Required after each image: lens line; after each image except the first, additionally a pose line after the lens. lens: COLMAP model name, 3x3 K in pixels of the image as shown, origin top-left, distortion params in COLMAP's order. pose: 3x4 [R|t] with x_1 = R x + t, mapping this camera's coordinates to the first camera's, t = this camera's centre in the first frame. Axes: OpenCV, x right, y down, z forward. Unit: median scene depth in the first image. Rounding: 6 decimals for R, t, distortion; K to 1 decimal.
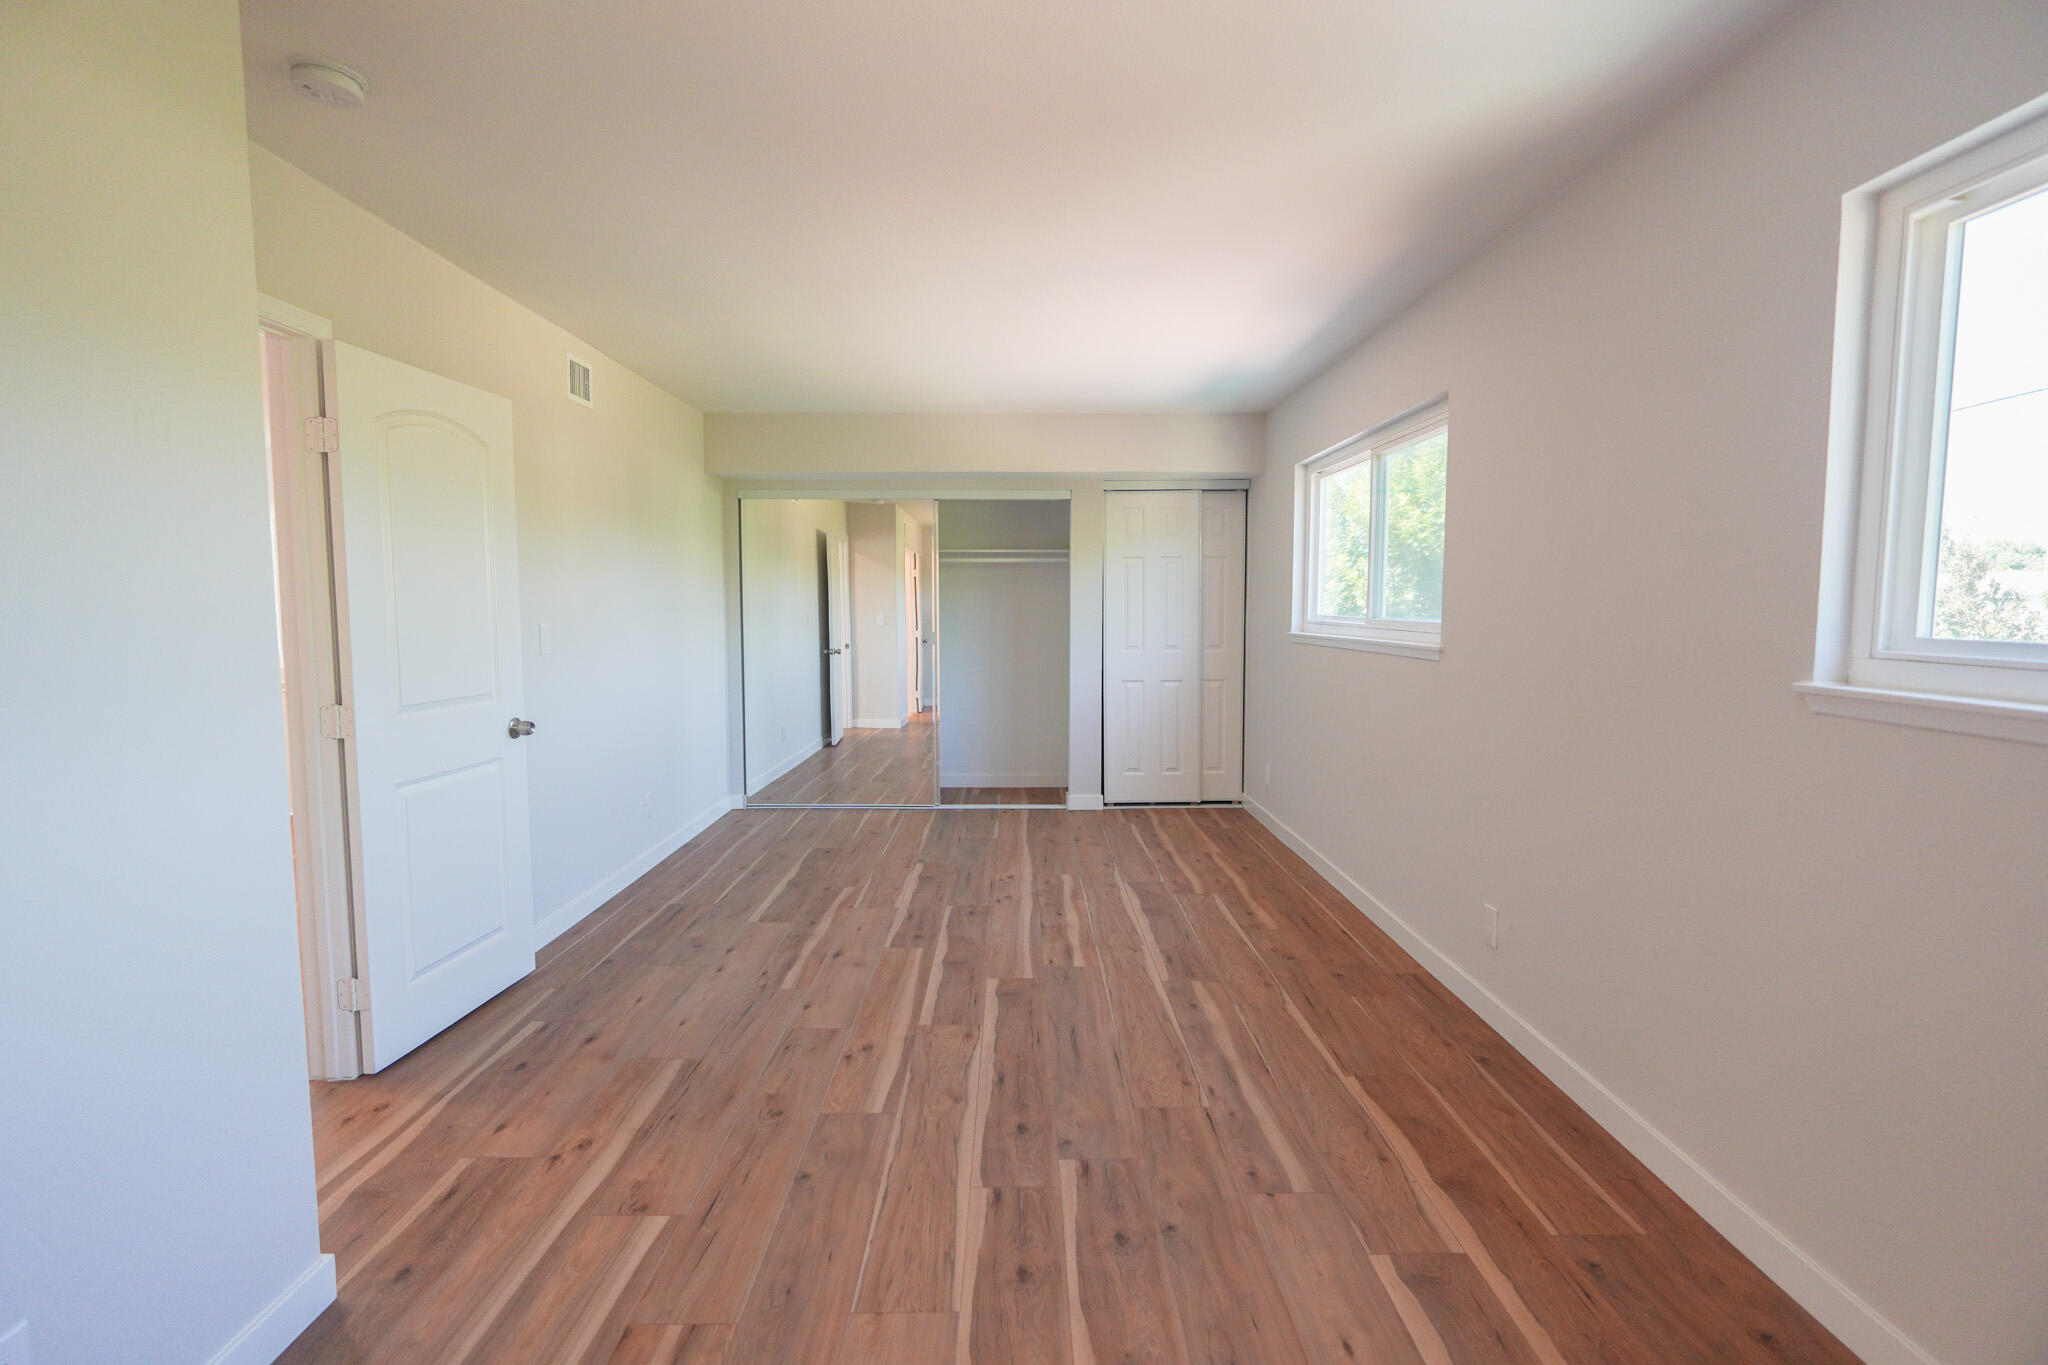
lens RADIAL K [[936.3, 0, 1022.9], [0, 936.3, 681.0], [0, 0, 1]] dist [-0.020527, 0.009958]
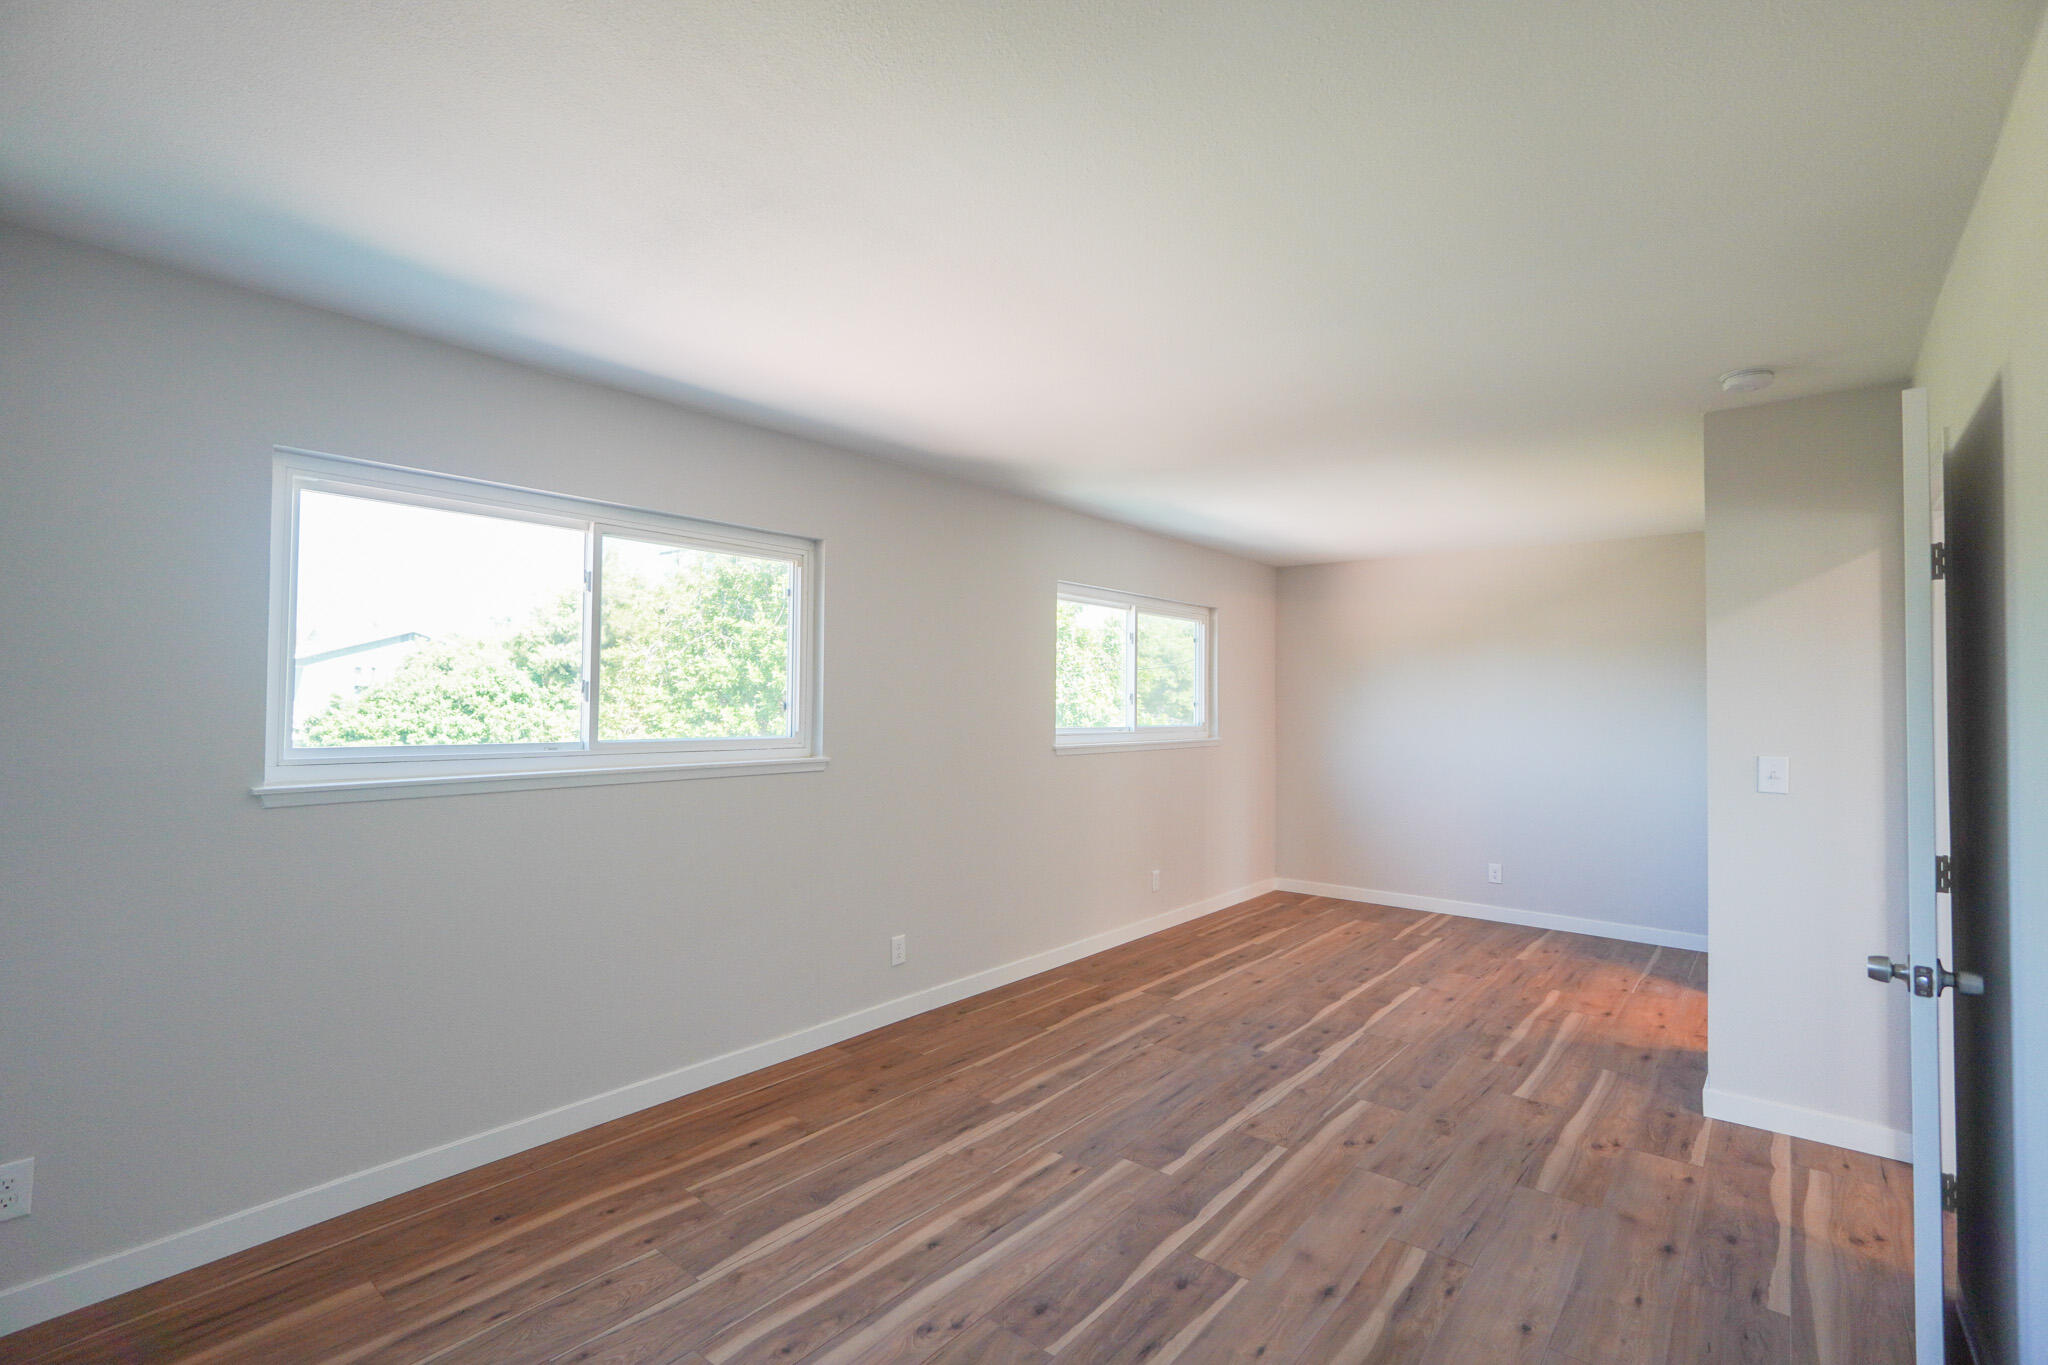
lens RADIAL K [[936.3, 0, 1022.9], [0, 936.3, 681.0], [0, 0, 1]] dist [-0.020527, 0.009958]
pose [[-0.764063, 0.007542, 0.645098, -0.552837], [0.044238, 0.998191, 0.040726, -0.190332], [-0.643624, 0.059655, -0.763014, 1.952136]]
